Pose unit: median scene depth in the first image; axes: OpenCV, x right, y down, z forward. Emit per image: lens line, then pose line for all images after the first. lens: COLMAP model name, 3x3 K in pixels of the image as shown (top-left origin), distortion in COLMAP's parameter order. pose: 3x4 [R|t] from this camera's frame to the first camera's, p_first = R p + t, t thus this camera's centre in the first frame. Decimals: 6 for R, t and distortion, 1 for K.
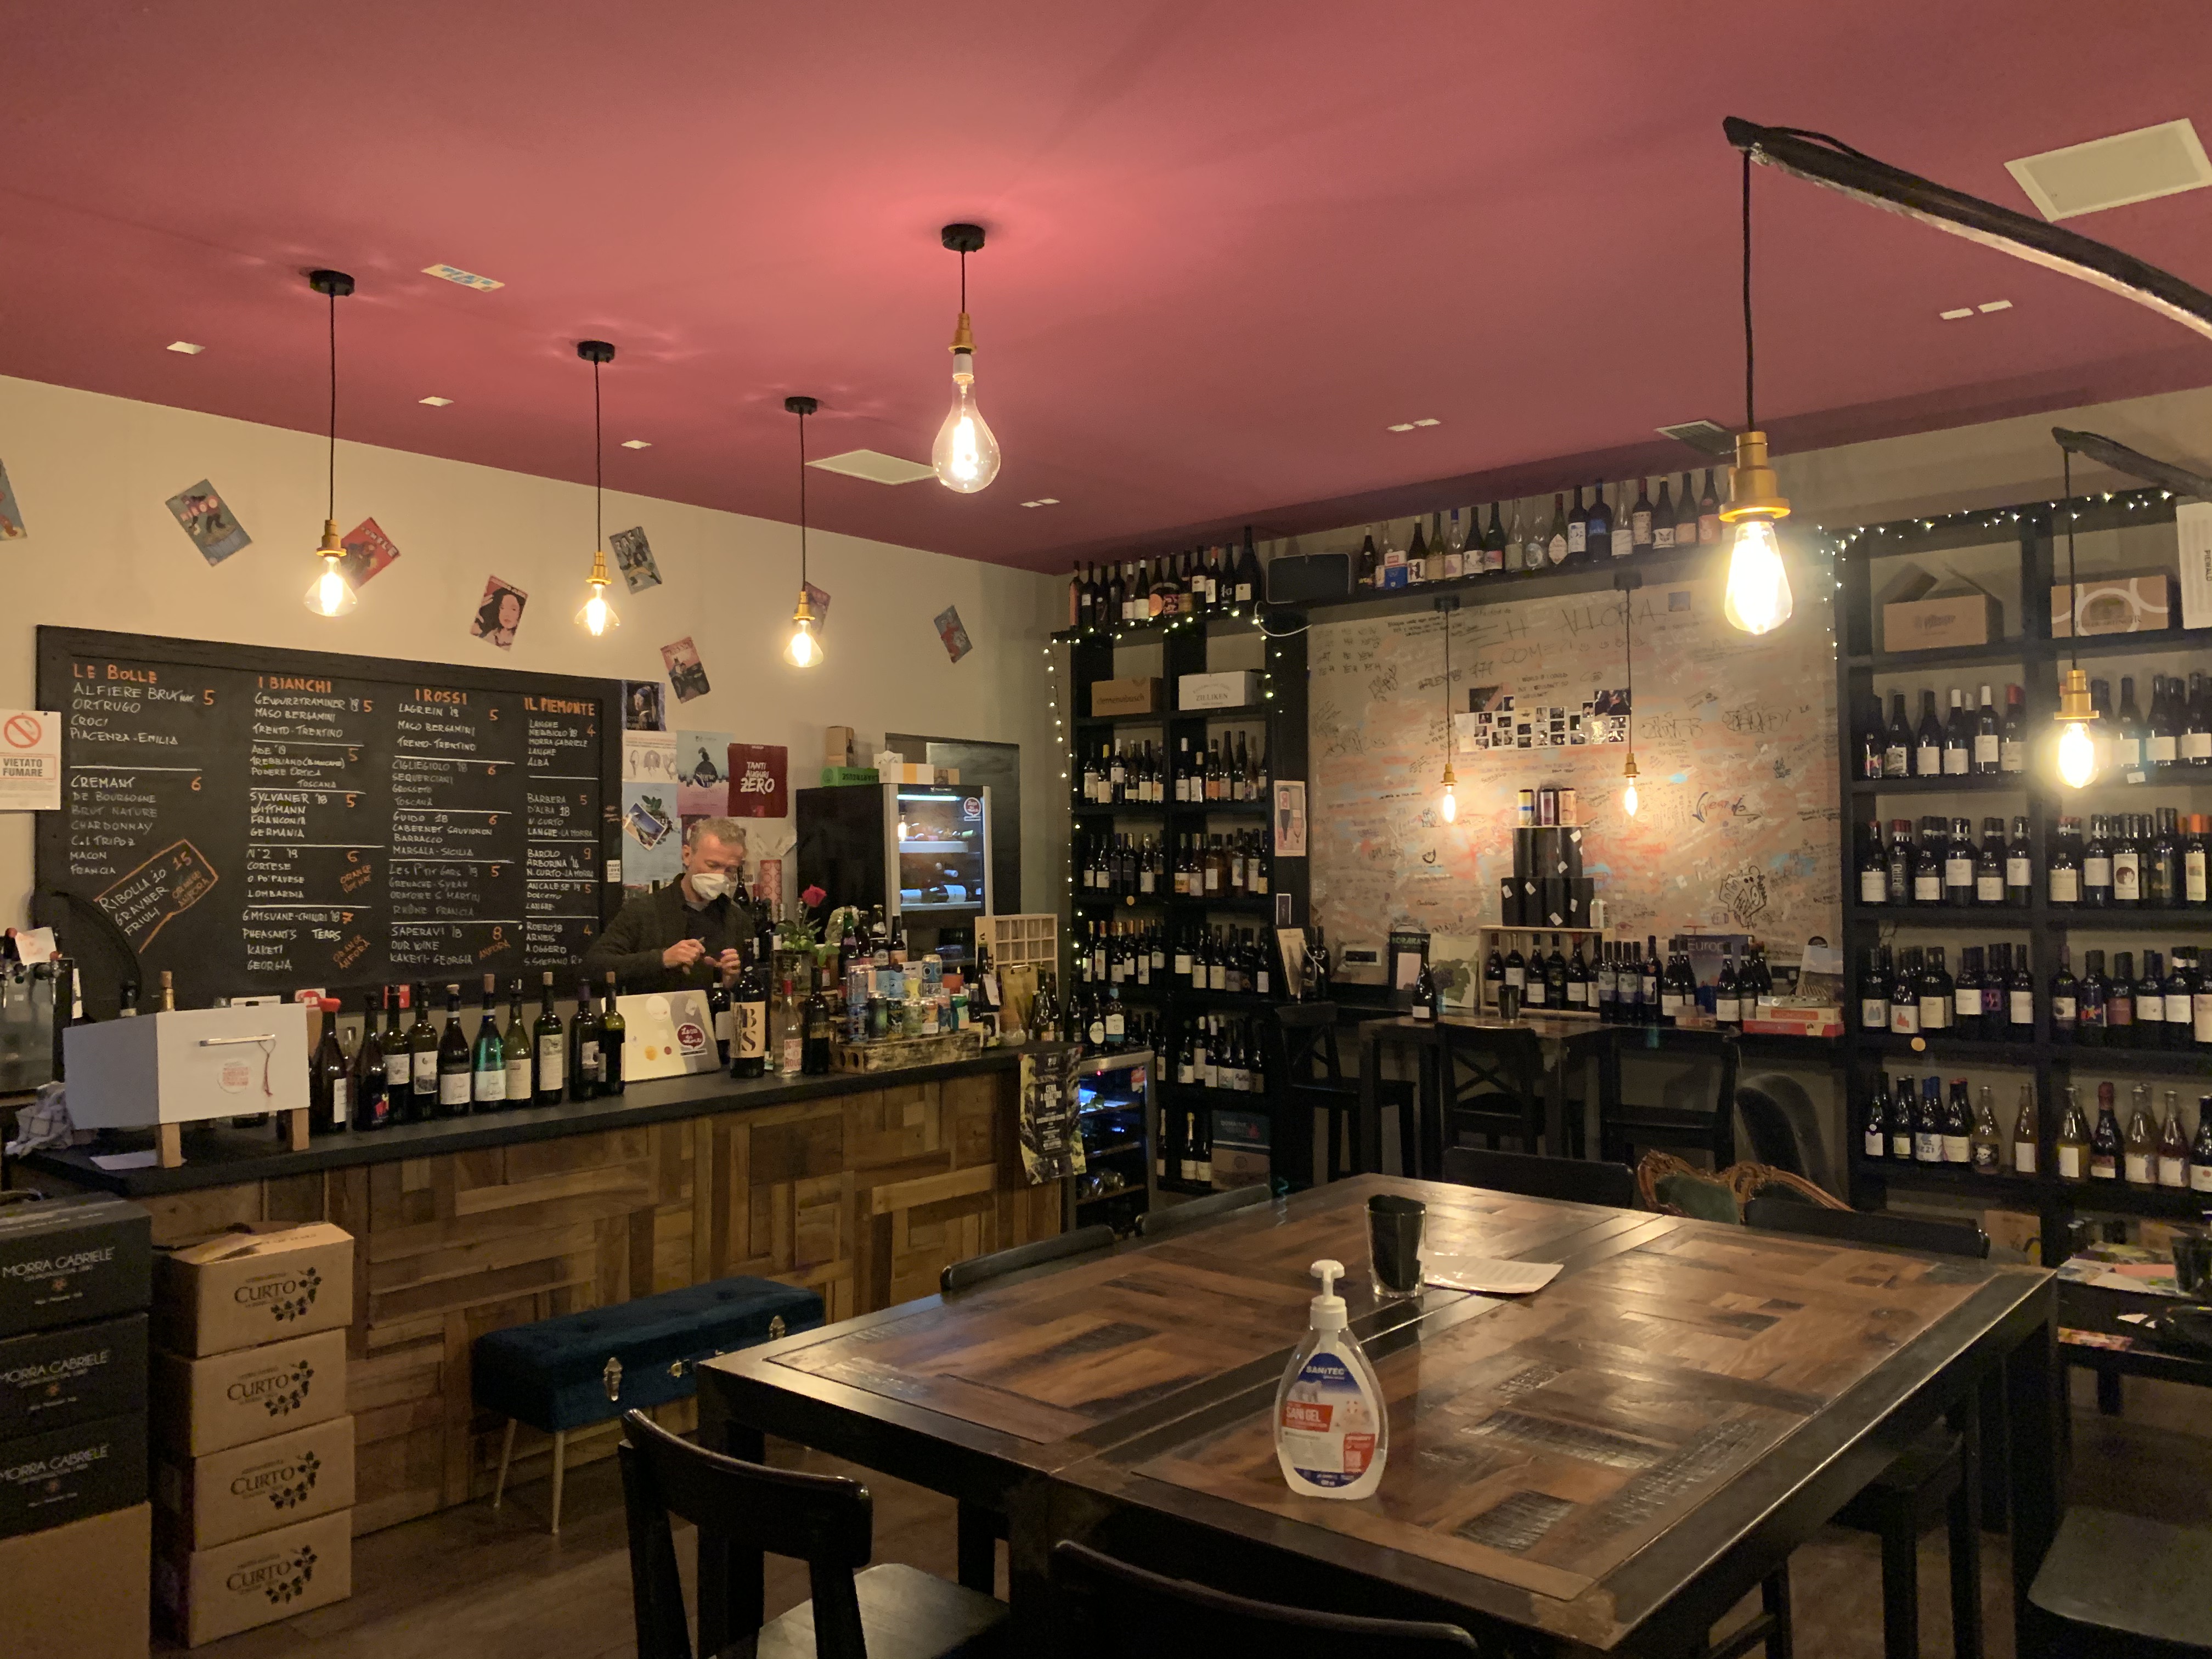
lens RADIAL K [[1673.3, 0, 1106.0], [0, 1673.3, 829.5], [0, 0, 1]] dist [0.057937, -0.074408]
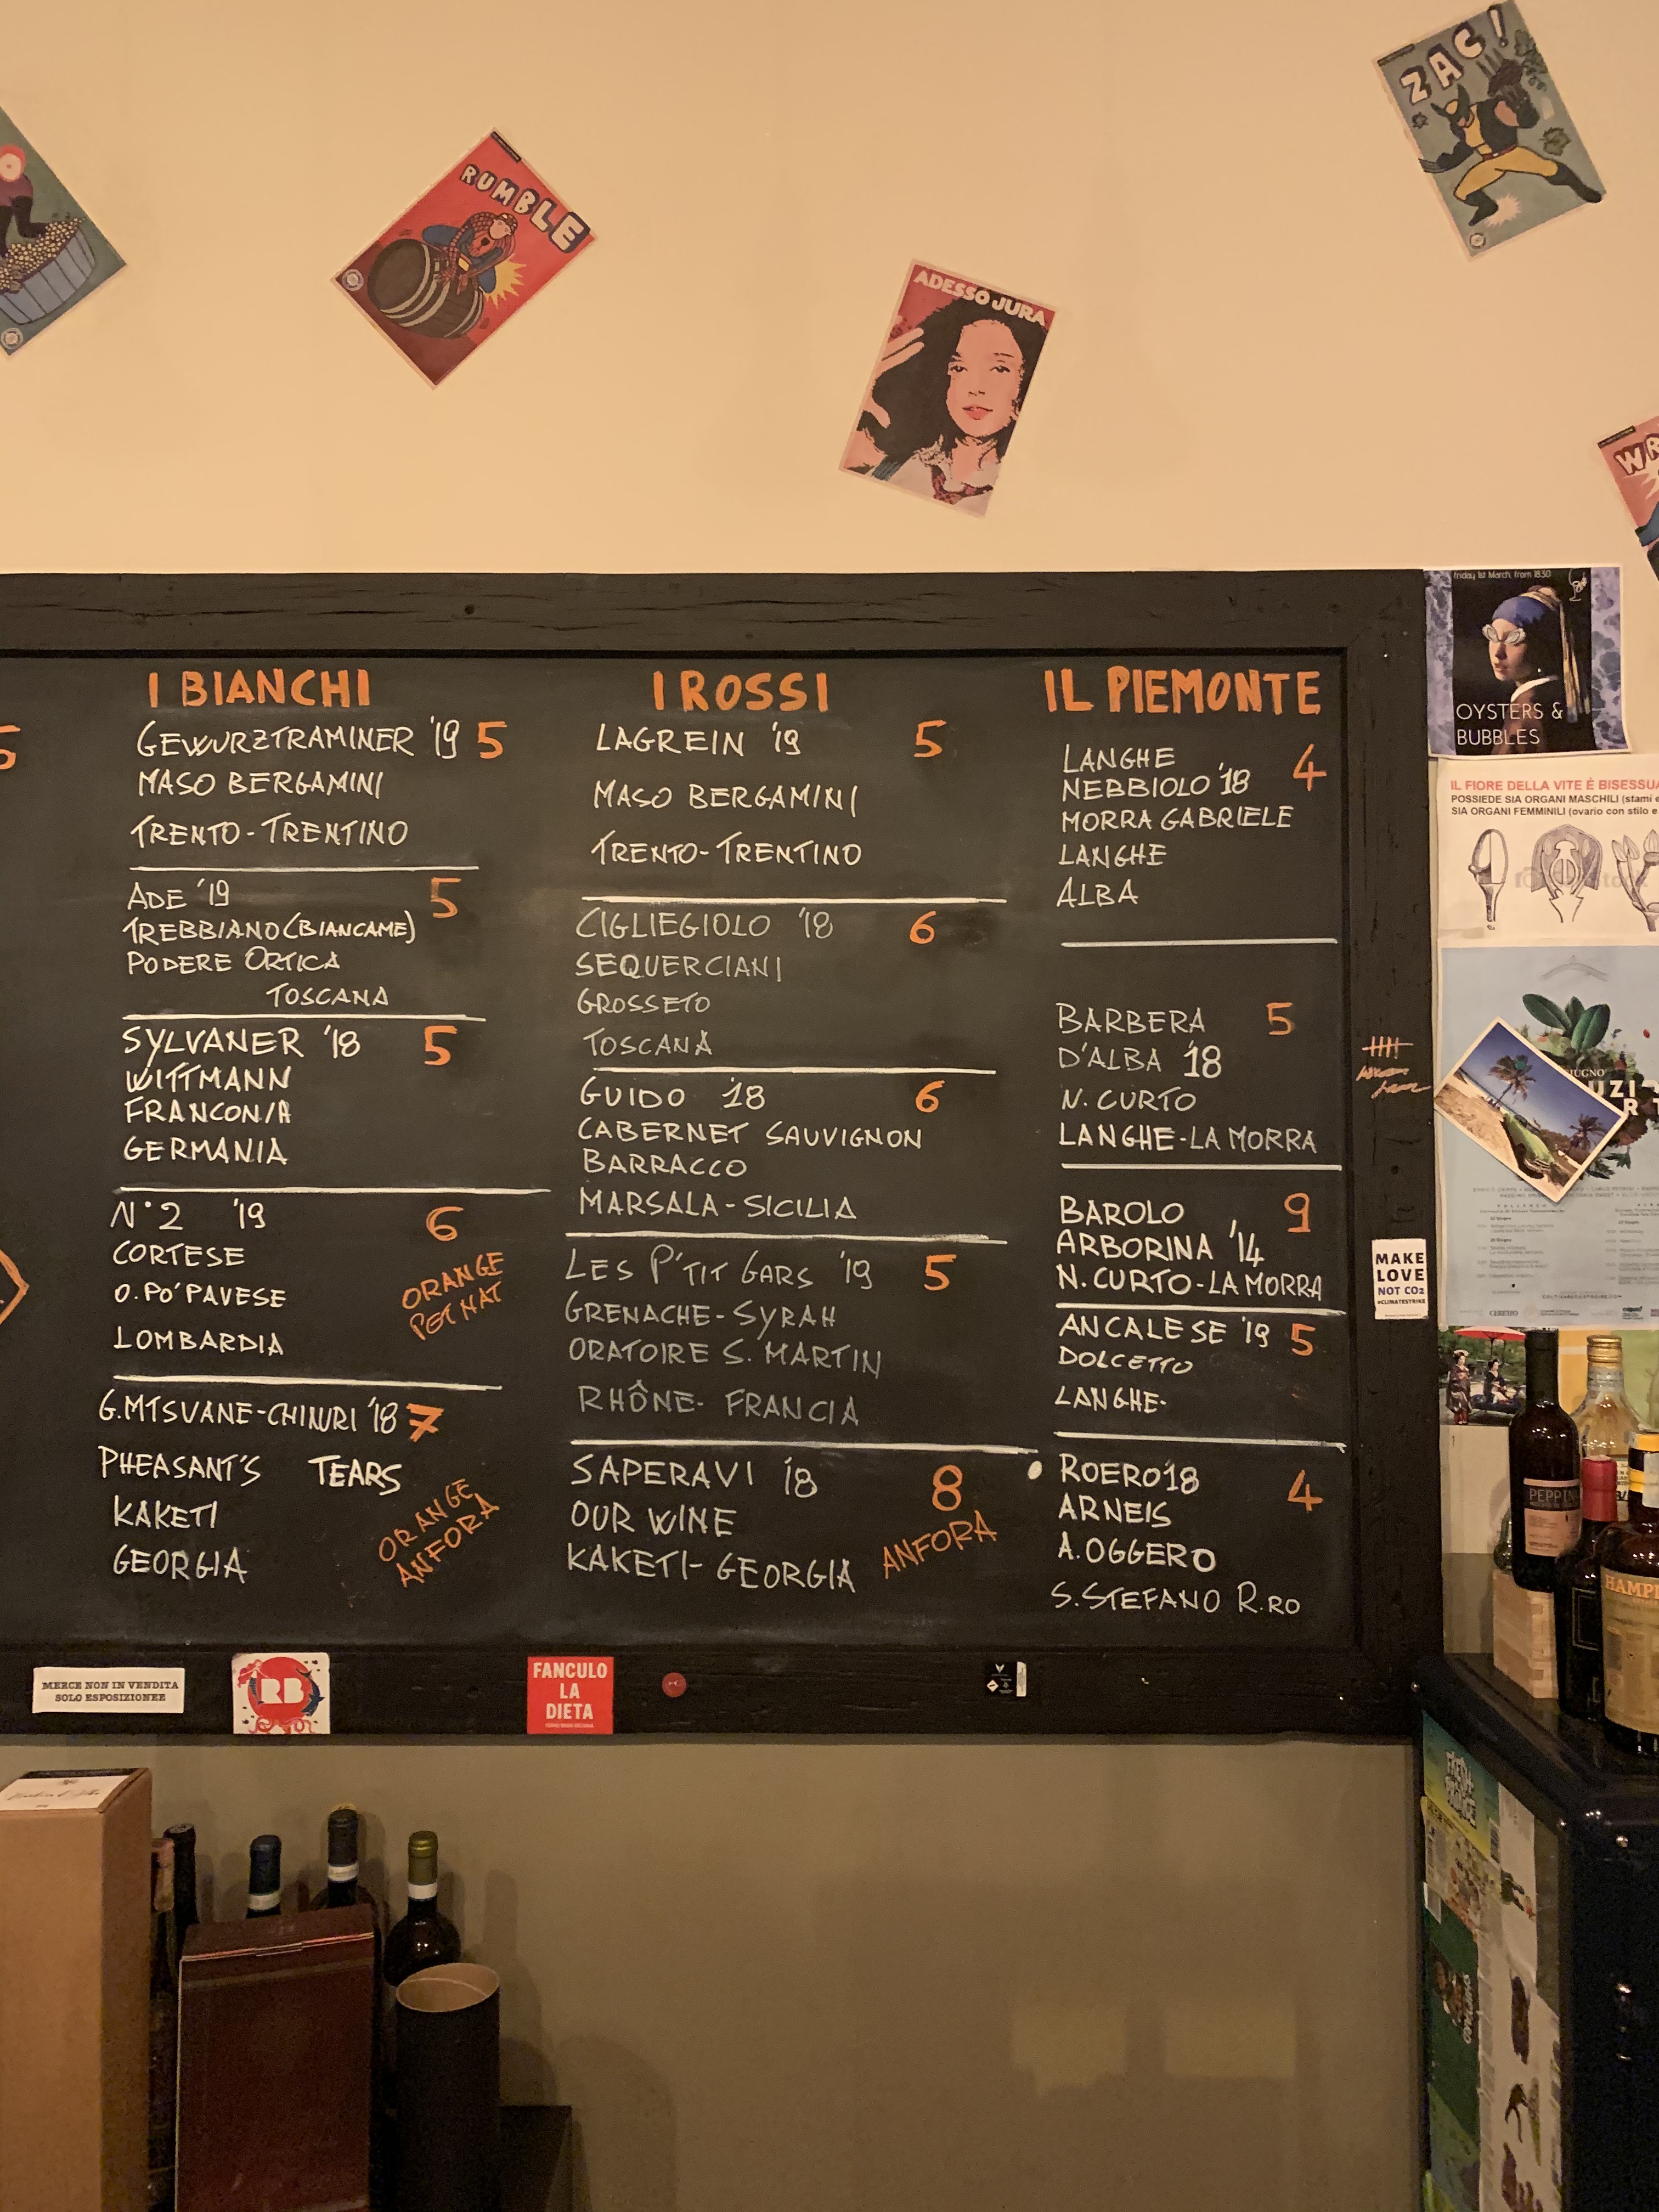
lens RADIAL K [[1673.3, 0, 829.5], [0, 1673.3, 1106.0], [0, 0, 1]] dist [0.057937, -0.074408]
pose [[0.633506, -0.017599, -0.773538, -0.153533], [0.013774, 0.999839, -0.011467, -0.001210], [0.773615, -0.003390, 0.633647, 0.822316]]
